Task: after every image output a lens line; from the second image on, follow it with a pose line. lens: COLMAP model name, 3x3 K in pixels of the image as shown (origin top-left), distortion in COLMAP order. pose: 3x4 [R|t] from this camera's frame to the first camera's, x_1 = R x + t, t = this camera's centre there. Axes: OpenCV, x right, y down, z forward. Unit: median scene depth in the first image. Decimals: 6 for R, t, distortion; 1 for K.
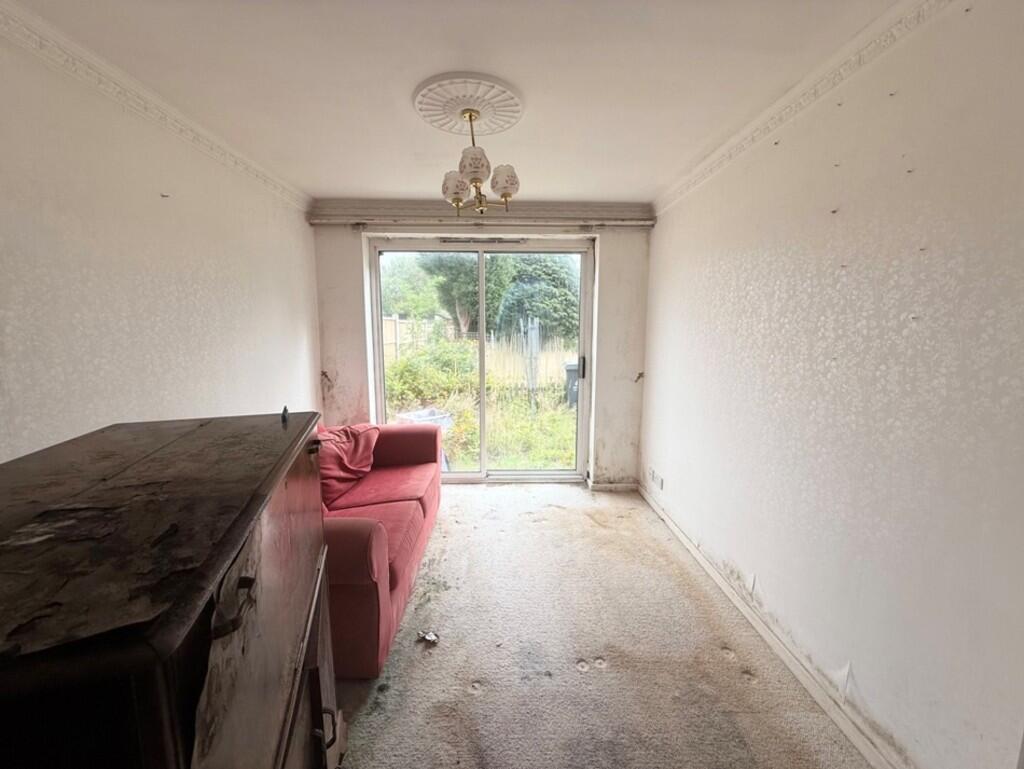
lens RADIAL K [[402.1, 0, 512.6], [0, 402.1, 385.5], [0, 0, 1]] dist [-0.005849, 0.000237]
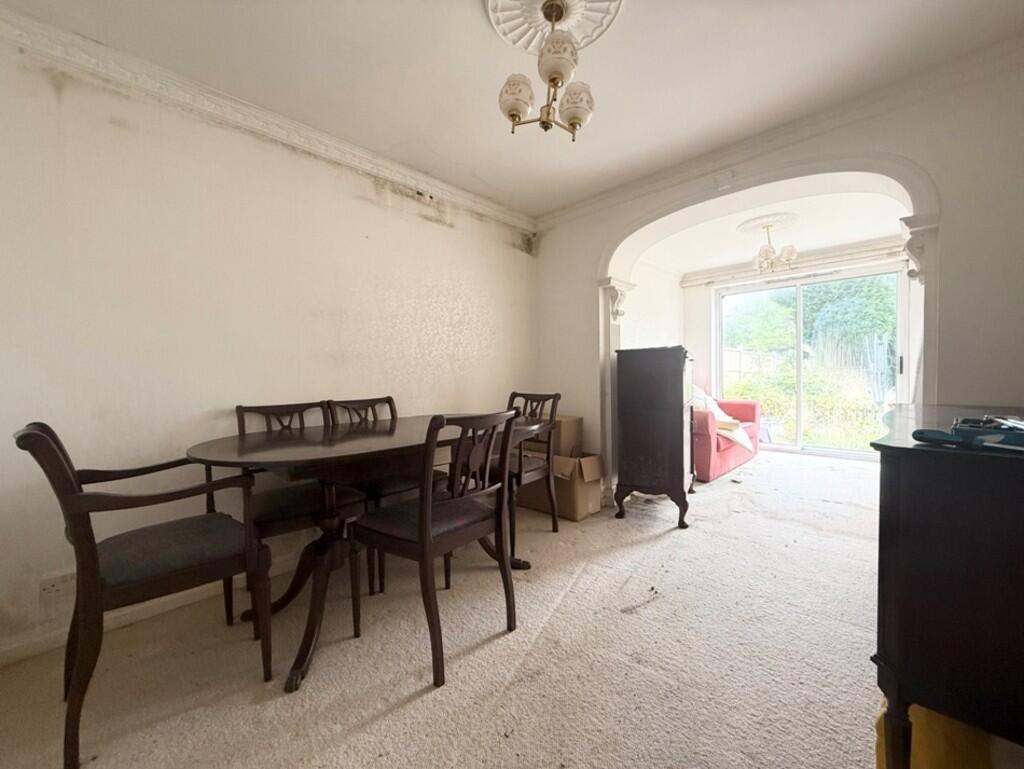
lens RADIAL K [[402.1, 0, 511.7], [0, 402.1, 382.3], [0, 0, 1]] dist [-0.005849, 0.000237]
pose [[0.686885, 0.000155, -0.726766, 0.252566], [-0.085209, 0.993120, -0.080321, 0.205527], [0.721754, 0.117099, 0.682172, -0.651434]]
